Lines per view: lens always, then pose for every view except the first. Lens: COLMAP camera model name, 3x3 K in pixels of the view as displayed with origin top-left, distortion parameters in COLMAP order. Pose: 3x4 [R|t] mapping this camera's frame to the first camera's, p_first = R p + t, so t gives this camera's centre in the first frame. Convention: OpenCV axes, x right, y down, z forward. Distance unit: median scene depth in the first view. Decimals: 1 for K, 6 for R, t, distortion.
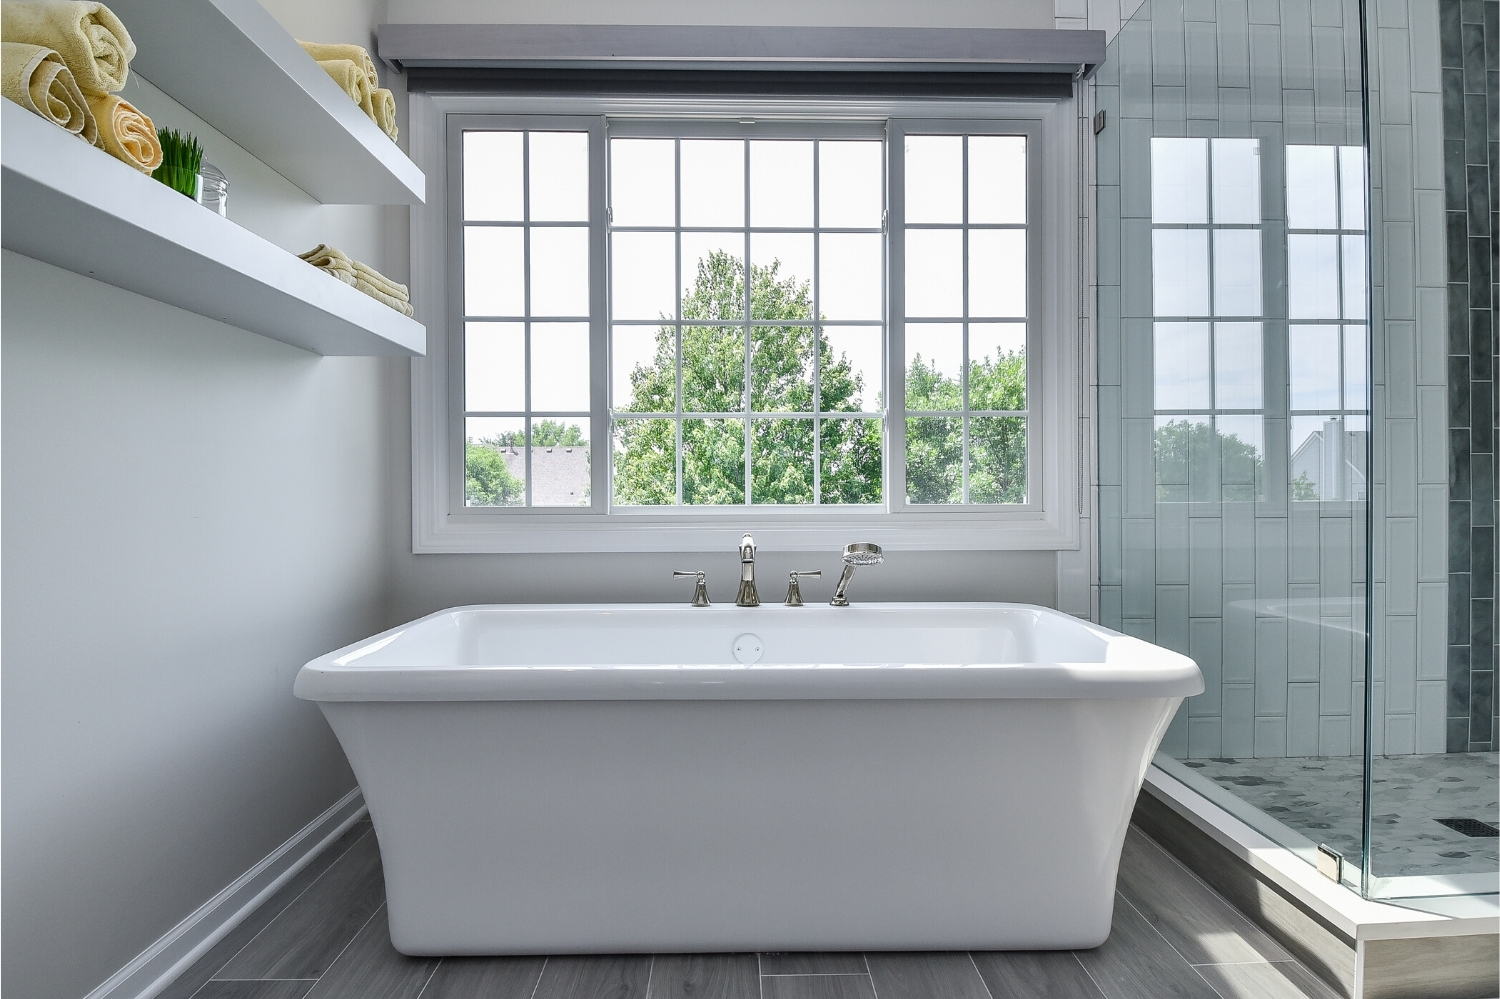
lens RADIAL K [[828.0, 0, 762.1], [0, 828.0, 510.3], [0, 0, 1]] dist [-0.006092, -0.012179]
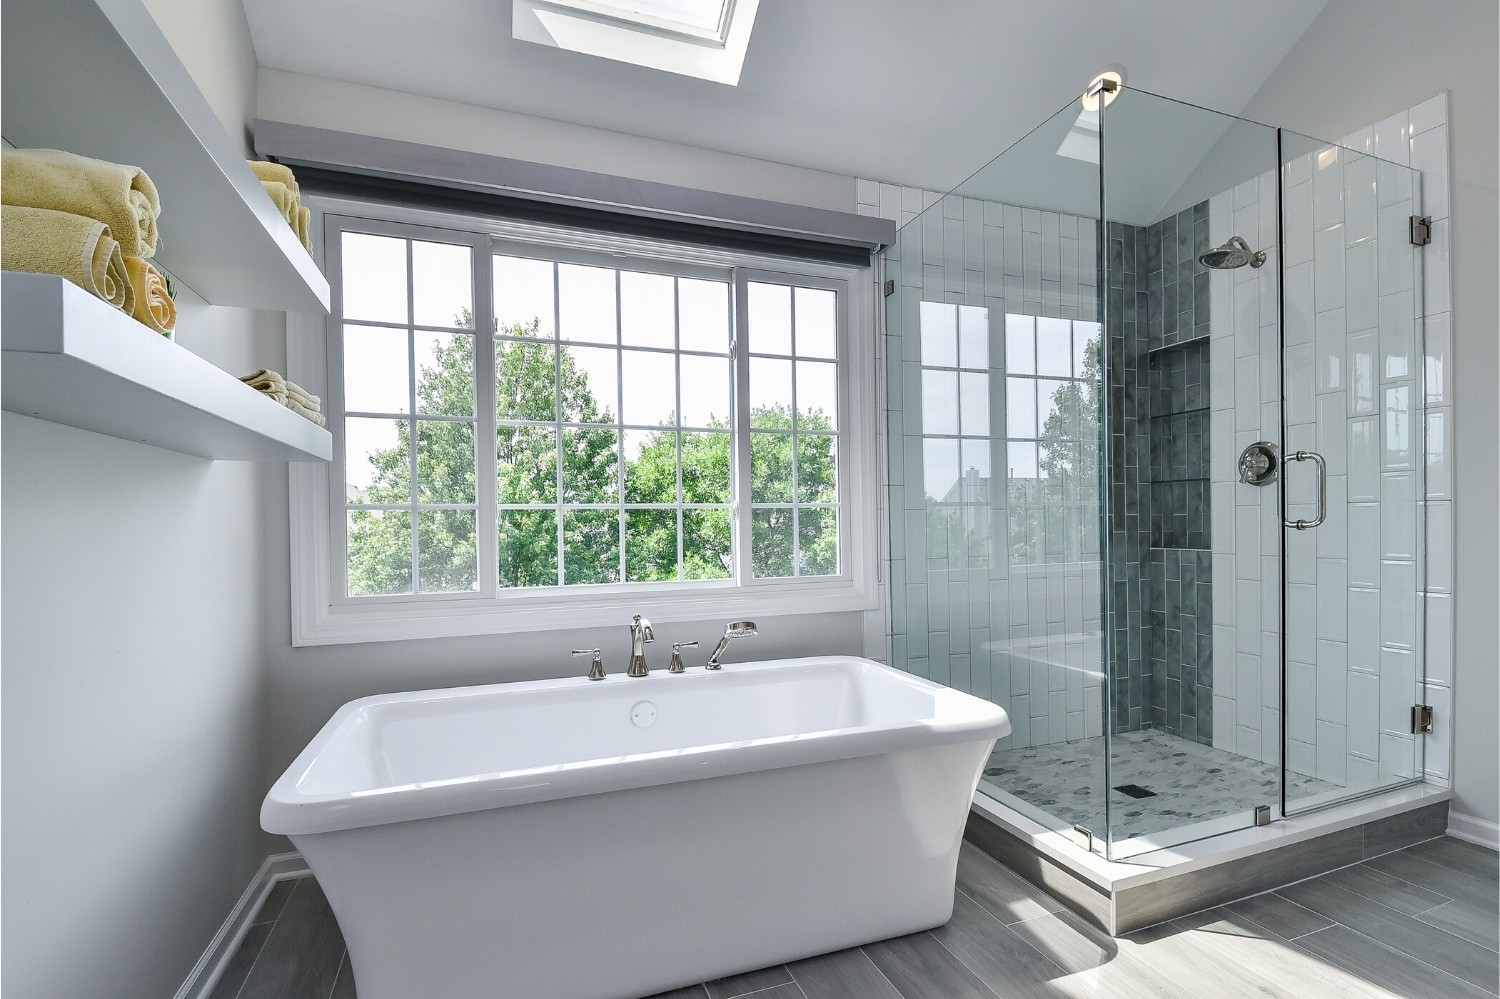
lens RADIAL K [[712.6, 0, 767.0], [0, 712.6, 529.6], [0, 0, 1]] dist [0.004261, -0.006471]
pose [[0.941989, -0.009417, 0.335510, -0.174137], [0.011941, 0.999914, -0.005461, -0.080244], [-0.335430, 0.009150, 0.942021, -0.013451]]
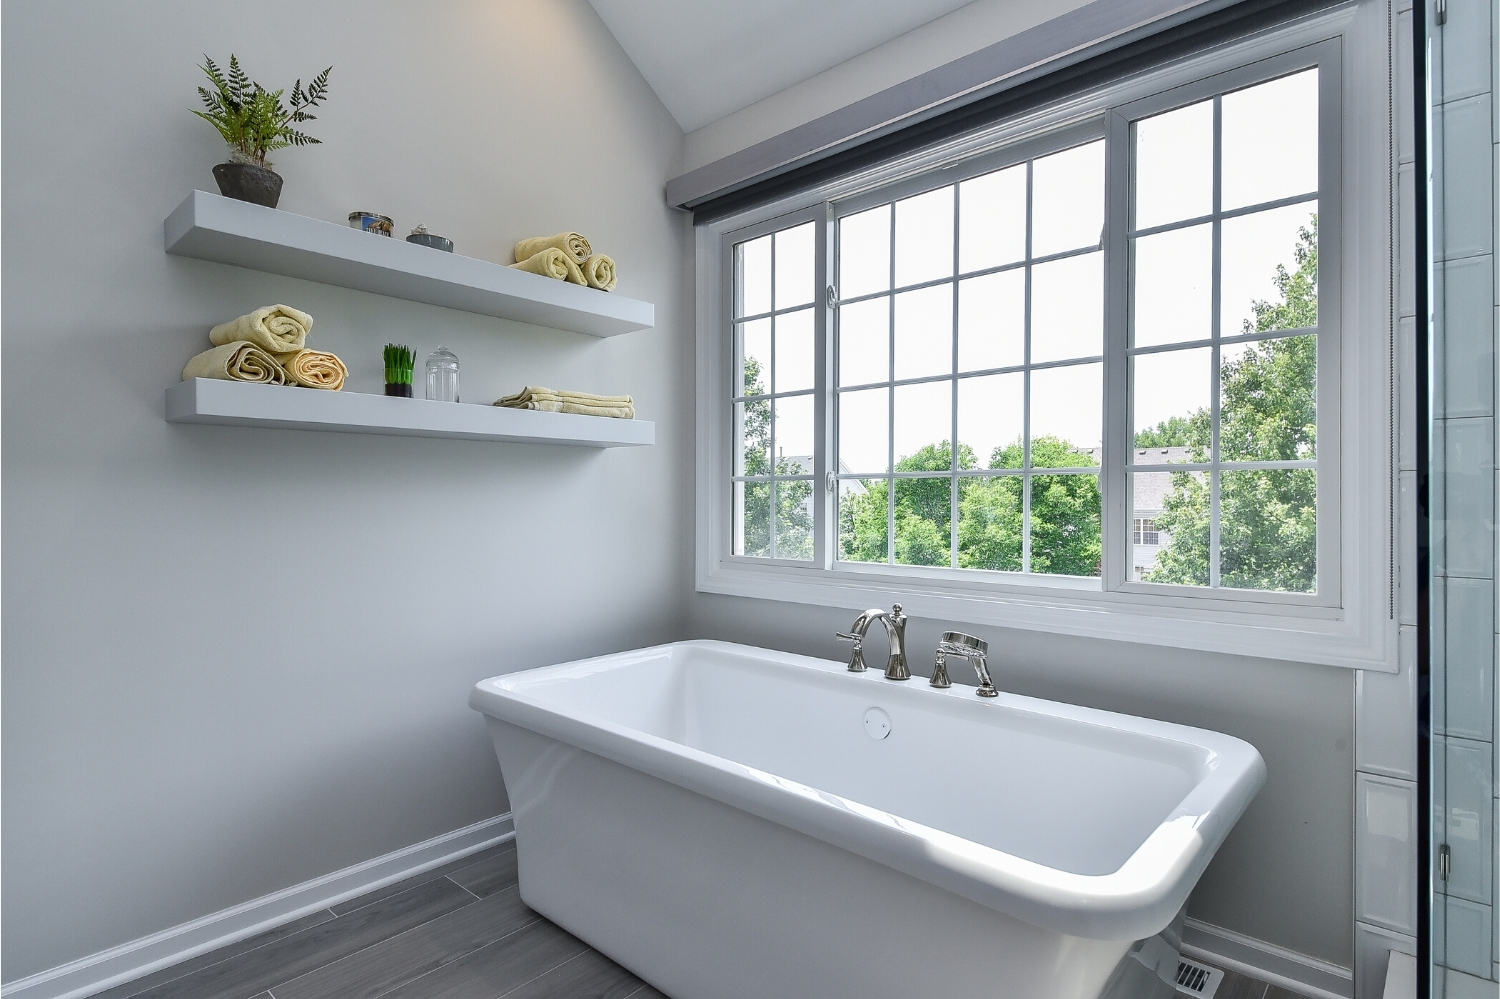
lens RADIAL K [[783.4, 0, 759.2], [0, 783.4, 501.6], [0, 0, 1]] dist [0.021201, -0.010339]
pose [[0.714411, 0.006555, -0.699696, 0.492822], [-0.009944, 0.999950, -0.000785, -0.086215], [0.699656, 0.007518, 0.714441, 0.214441]]
